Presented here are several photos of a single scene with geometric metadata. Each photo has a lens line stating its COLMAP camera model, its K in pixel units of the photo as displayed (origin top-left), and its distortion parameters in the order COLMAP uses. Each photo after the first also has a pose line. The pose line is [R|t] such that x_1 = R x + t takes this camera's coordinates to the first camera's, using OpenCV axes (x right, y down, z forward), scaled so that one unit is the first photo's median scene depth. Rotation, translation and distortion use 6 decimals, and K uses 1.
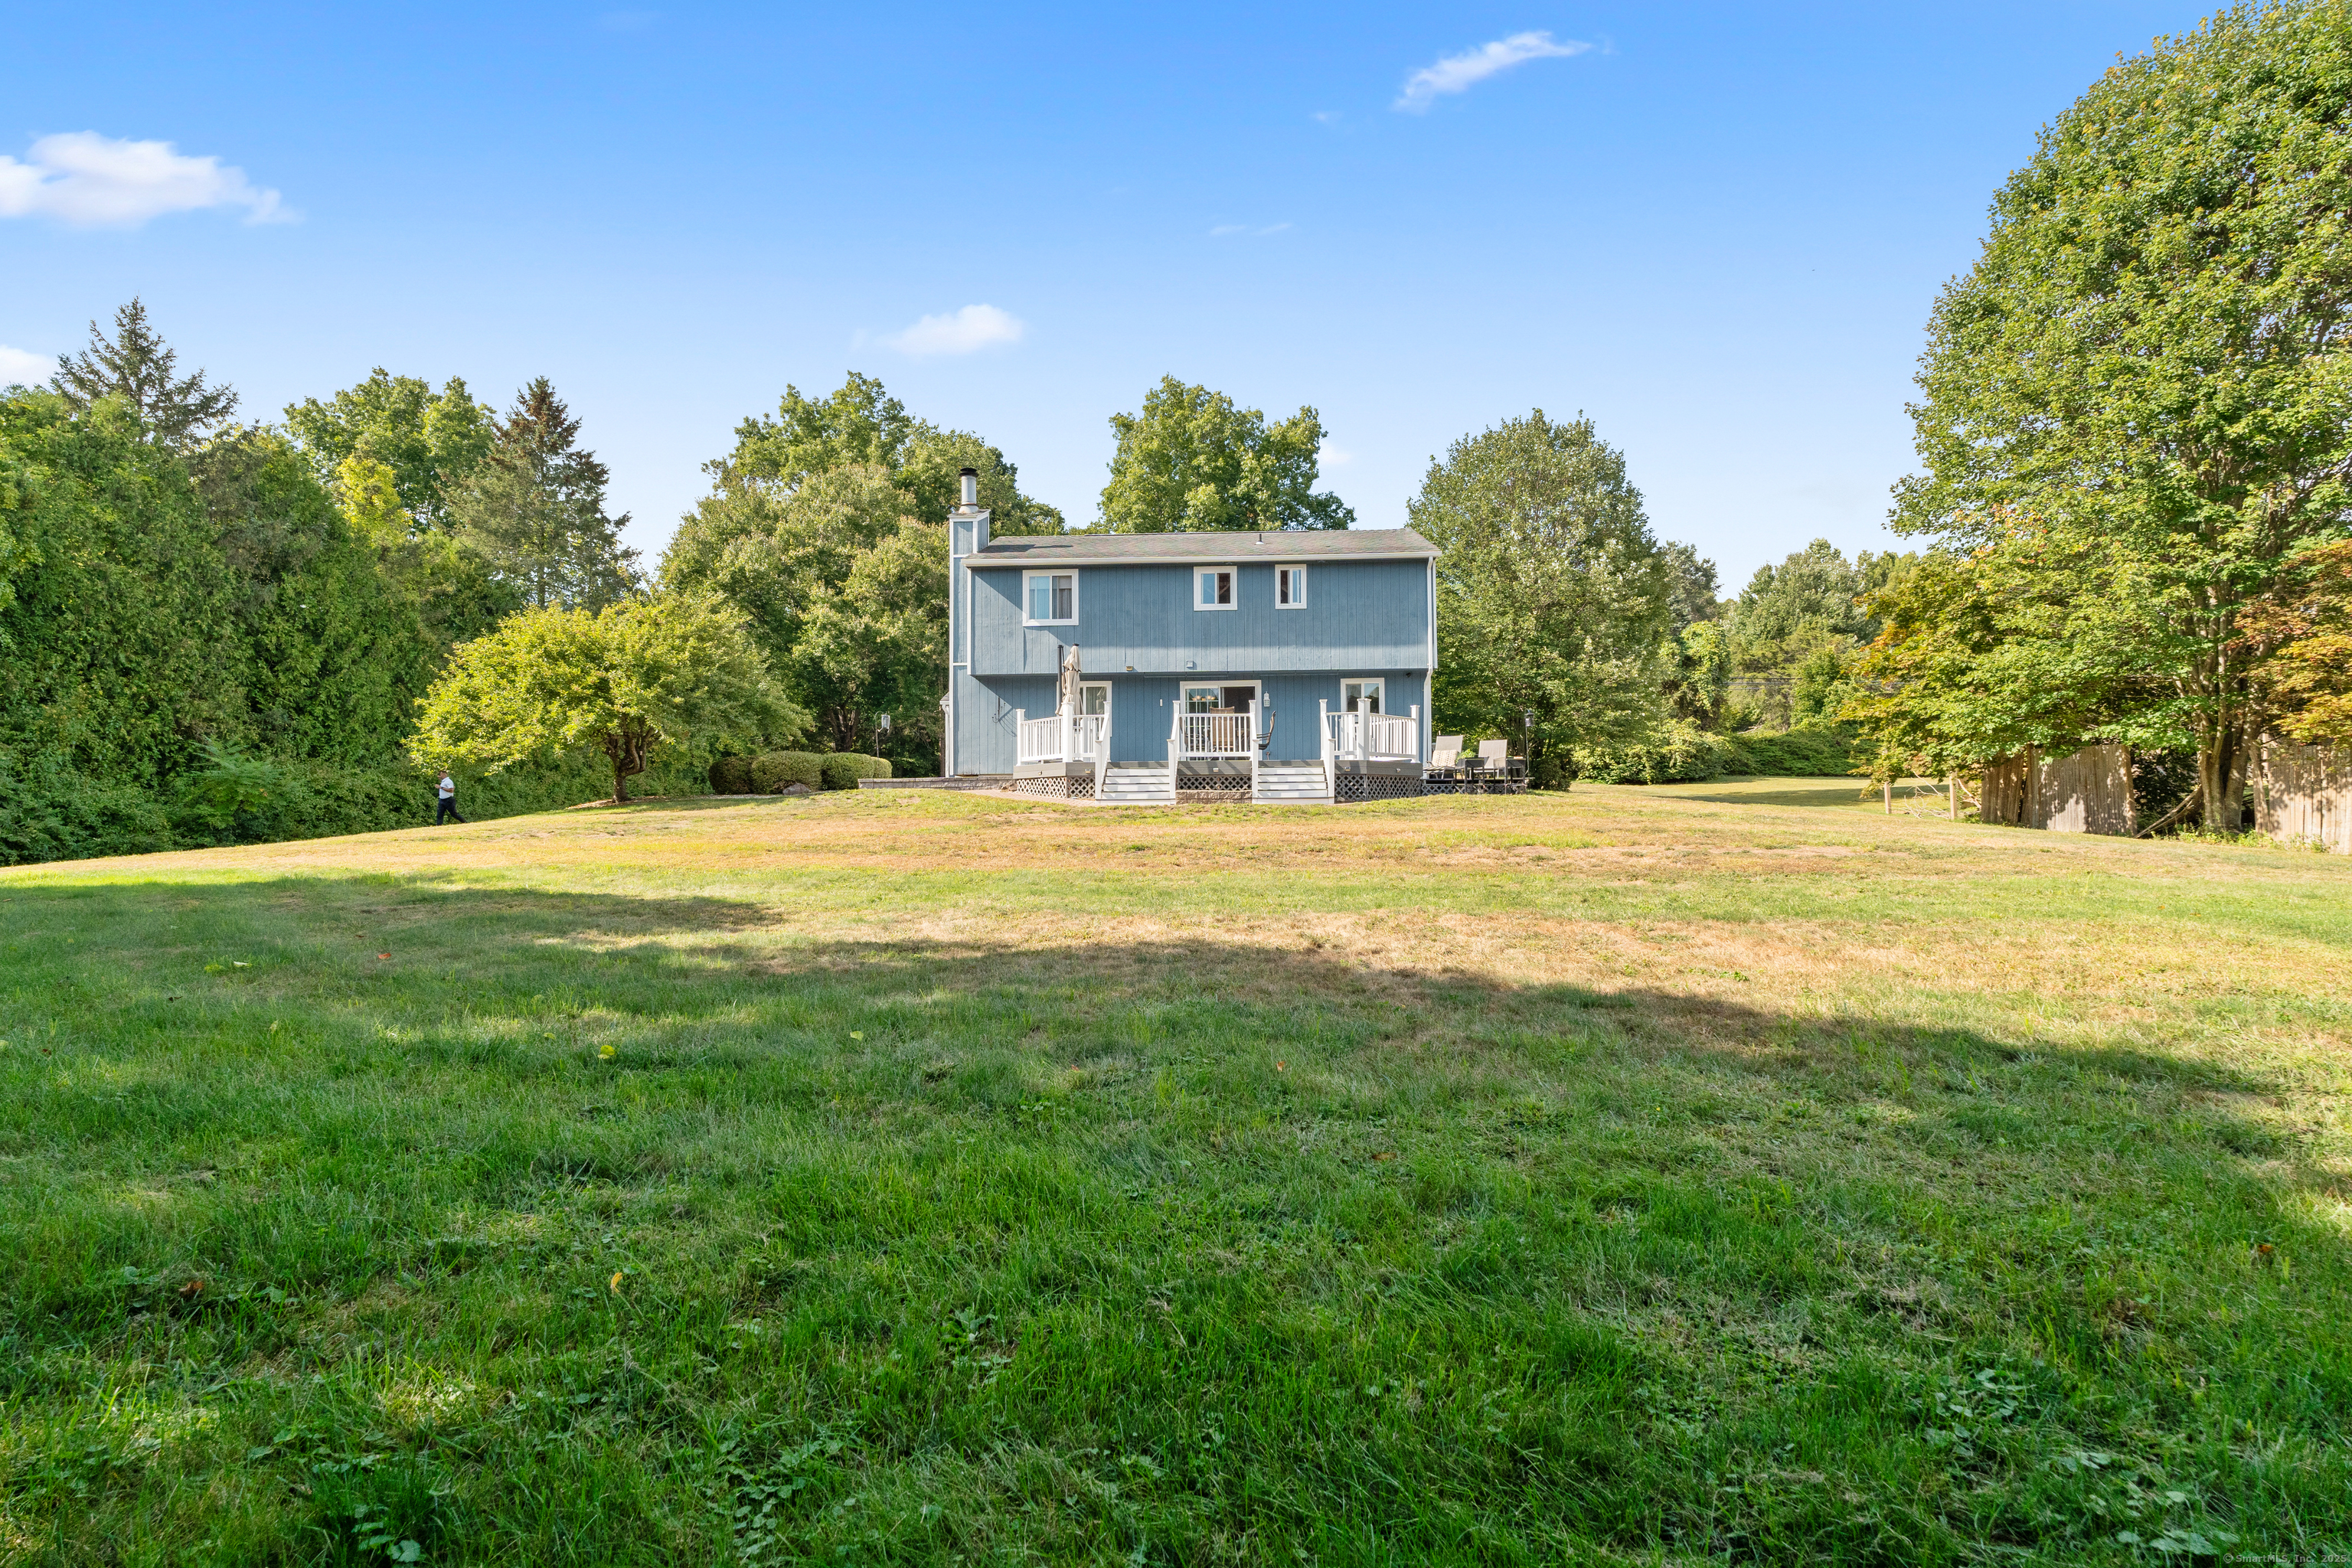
lens RADIAL K [[1115.0, 0, 1176.0], [0, 1115.0, 784.0], [0, 0, 1]] dist [-0.001824, -0.001043]
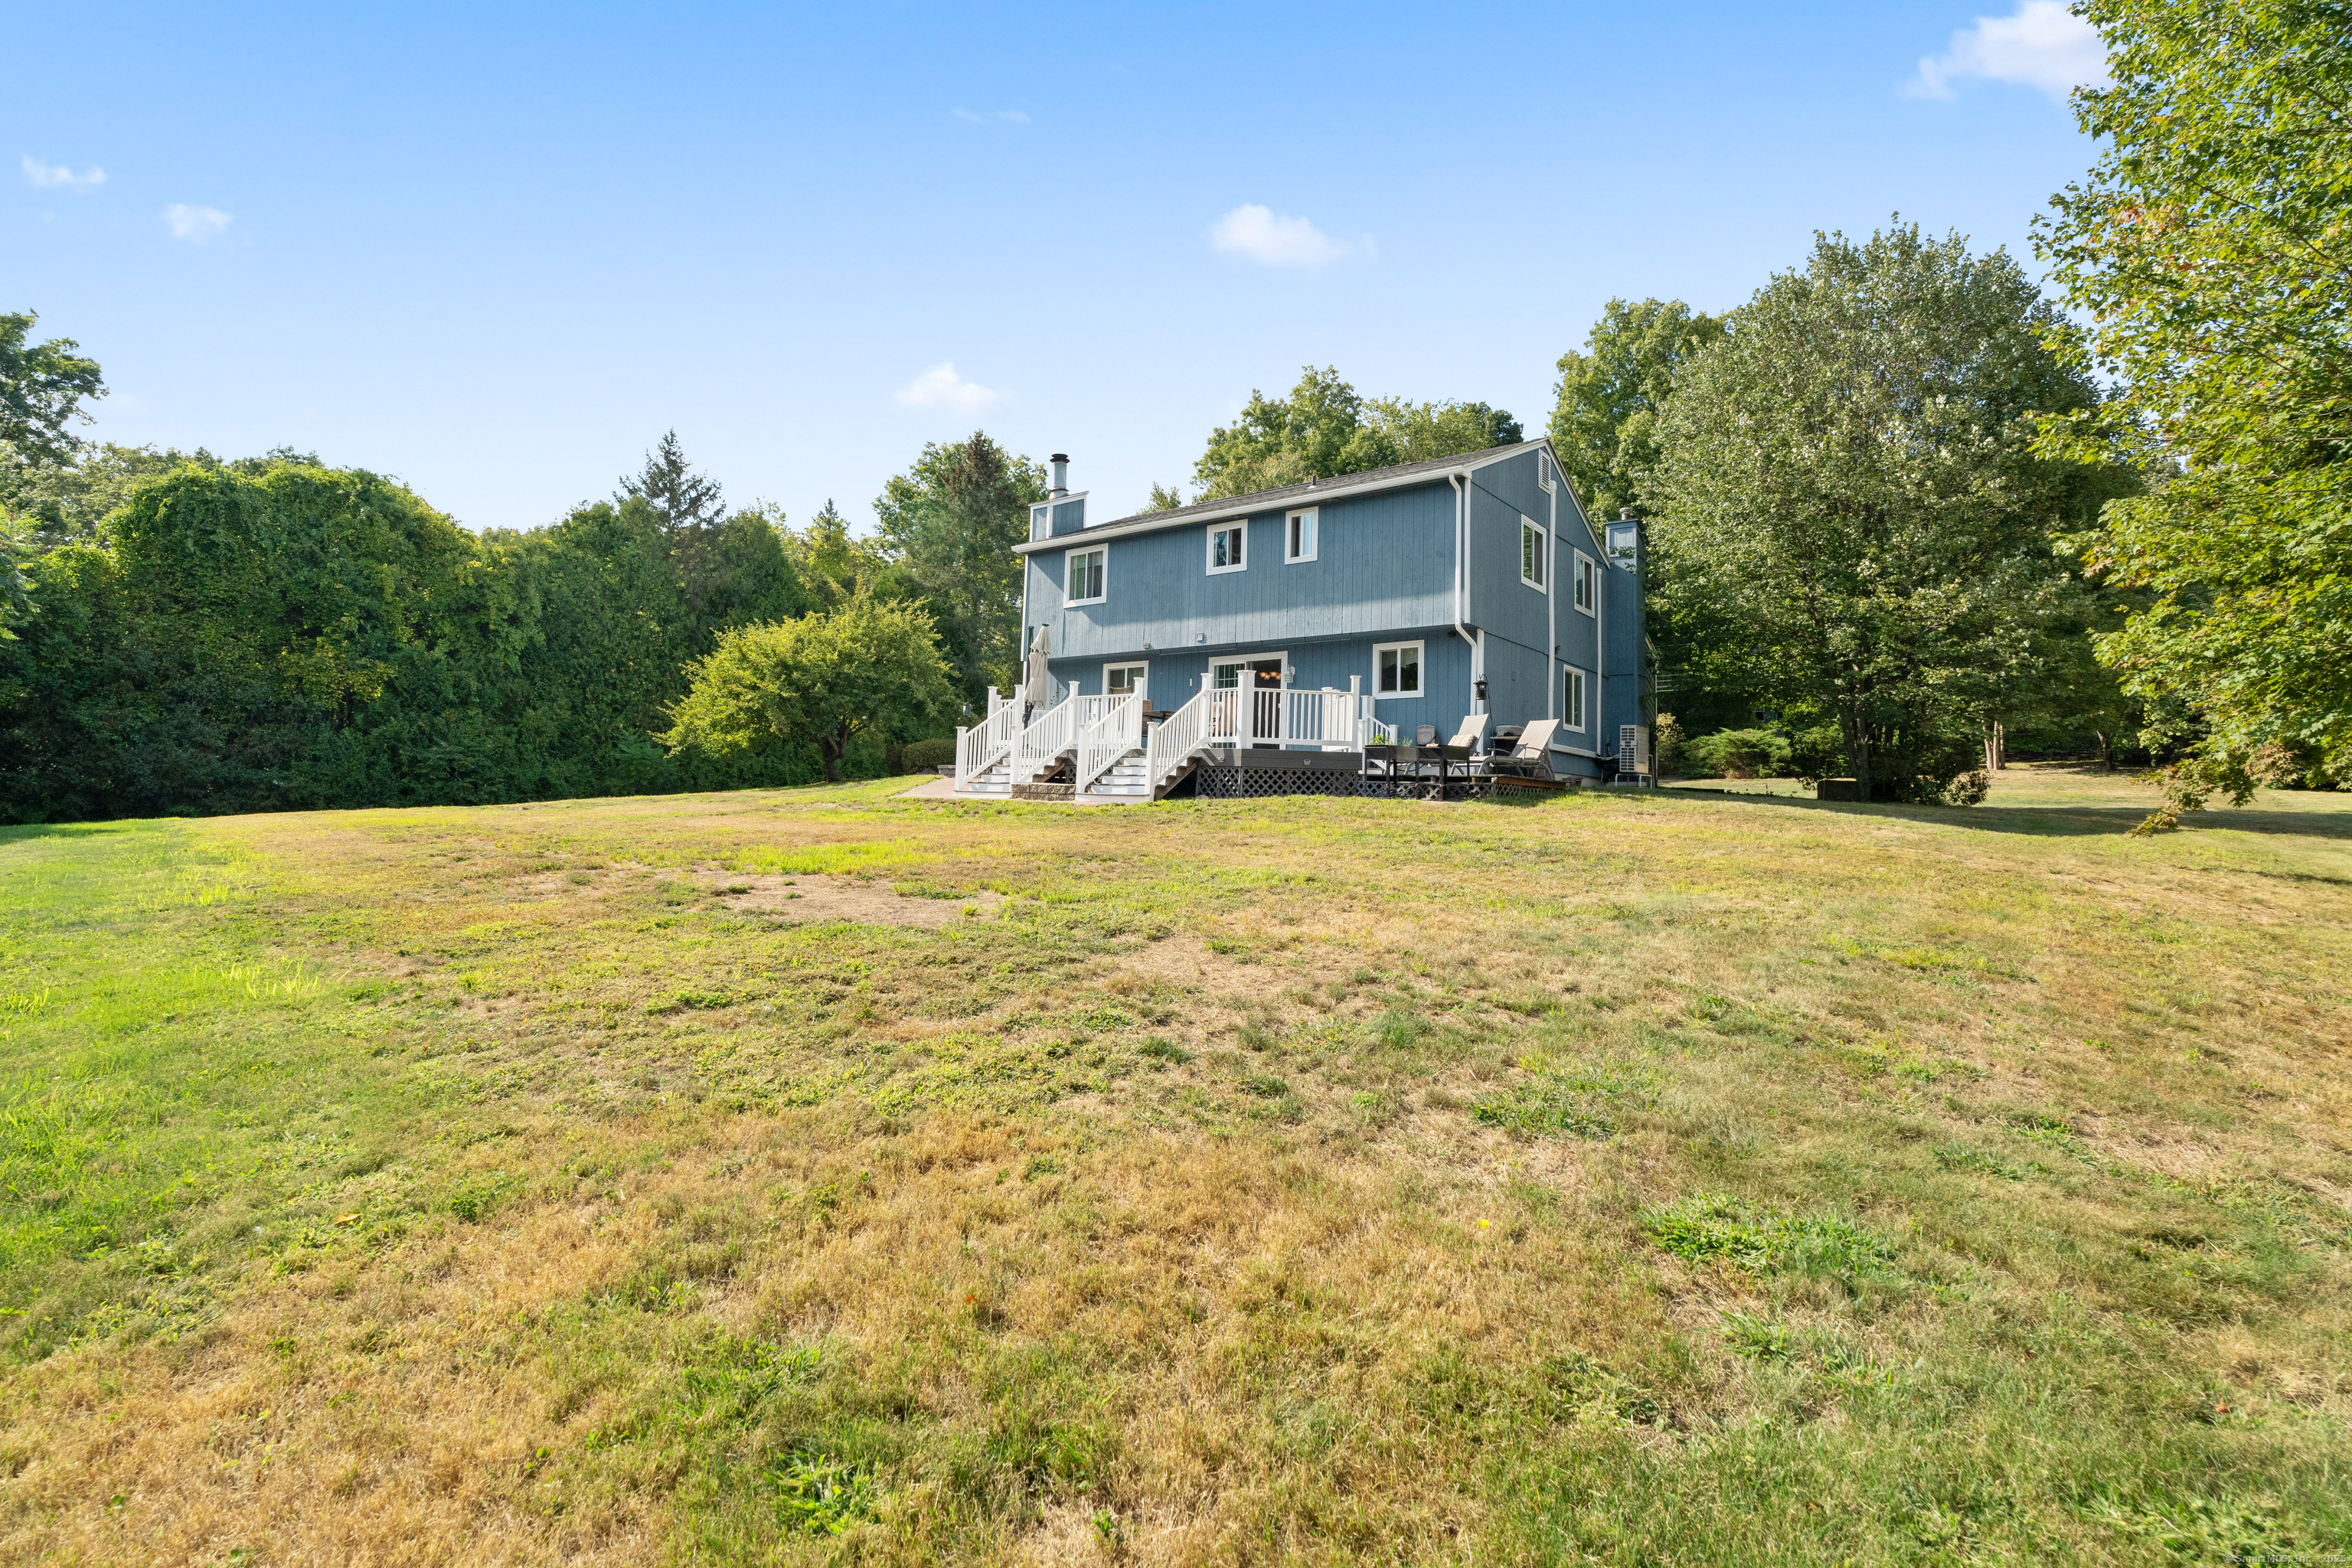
lens RADIAL K [[1044.5, 0, 1176.4], [0, 1044.5, 762.0], [0, 0, 1]] dist [-0.003129, -0.000331]
pose [[0.817153, 0.009866, -0.576337, 0.473491], [-0.004256, 0.999930, 0.011082, -0.016959], [0.576406, -0.006603, 0.817137, 0.309980]]
